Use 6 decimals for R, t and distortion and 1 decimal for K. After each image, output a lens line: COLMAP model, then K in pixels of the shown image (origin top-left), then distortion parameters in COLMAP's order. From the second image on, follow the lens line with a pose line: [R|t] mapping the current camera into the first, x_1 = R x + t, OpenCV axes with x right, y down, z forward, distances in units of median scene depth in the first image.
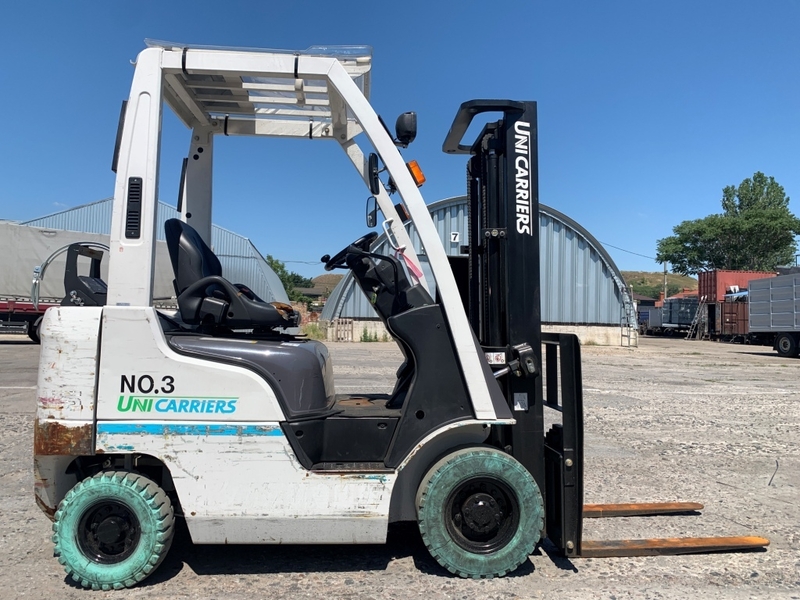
lens RADIAL K [[612.3, 0, 402.3], [0, 612.3, 304.5], [0, 0, 1]] dist [0.044039, -0.049033]
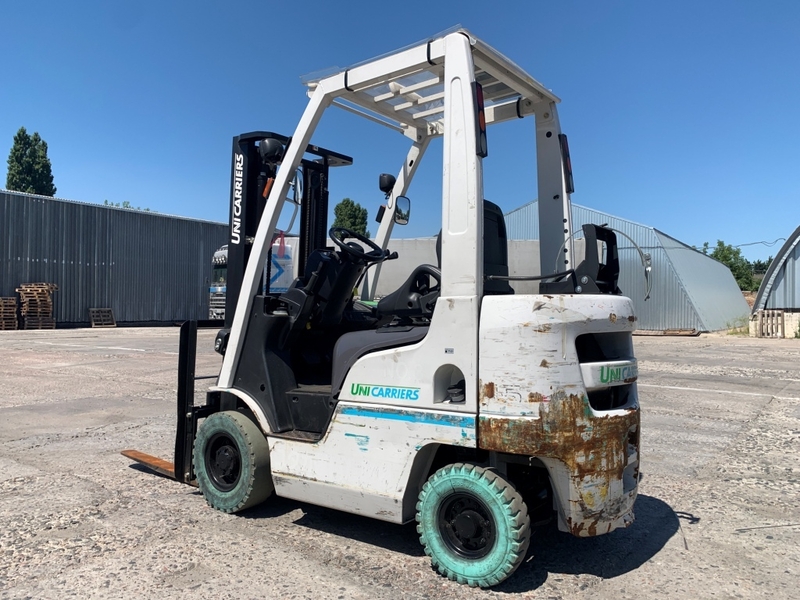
lens RADIAL K [[612.3, 0, 397.8], [0, 612.3, 300.0], [0, 0, 1]] dist [0.044039, -0.049033]
pose [[0.737614, -0.028871, -0.674605, 1.249215], [0.030078, 0.999499, -0.009888, 0.025532], [0.674552, -0.012997, 0.738113, 0.308689]]
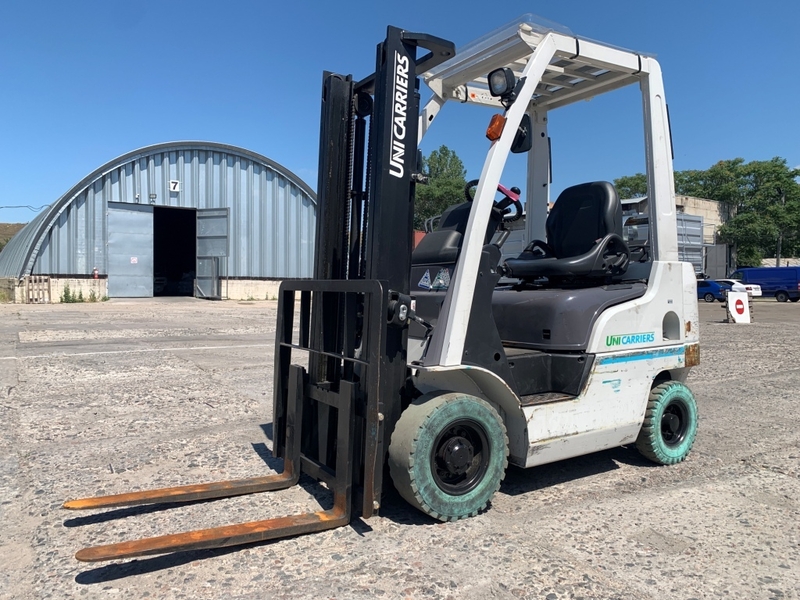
lens RADIAL K [[612.3, 0, 403.1], [0, 612.3, 300.7], [0, 0, 1]] dist [0.044039, -0.049033]
pose [[0.892256, -0.025640, 0.450801, -0.377743], [-0.003568, 0.997955, 0.063822, 0.015065], [-0.451515, -0.058554, 0.890340, 0.163431]]
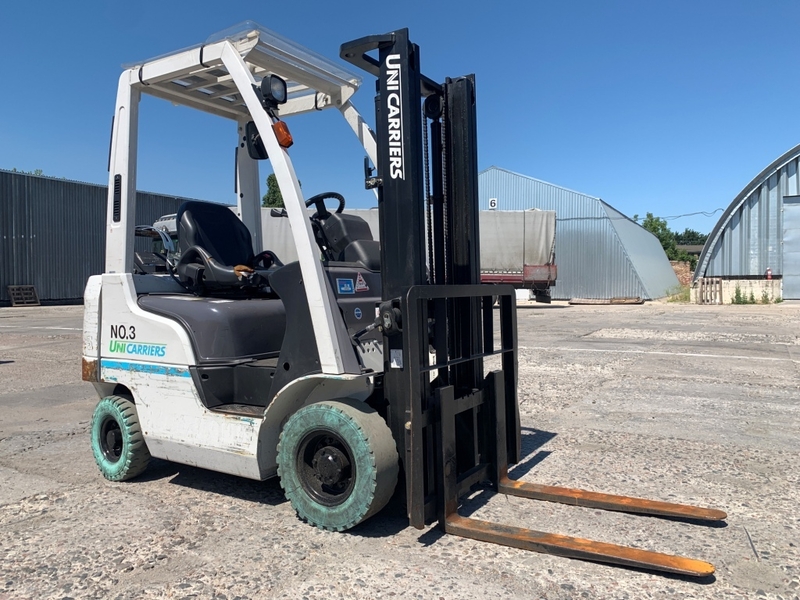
lens RADIAL K [[612.3, 0, 405.3], [0, 612.3, 300.9], [0, 0, 1]] dist [0.044039, -0.049033]
pose [[0.813812, -0.012404, -0.580996, 0.791301], [0.042984, 0.998318, 0.038895, 0.035251], [0.579536, -0.056627, 0.812977, 0.265332]]
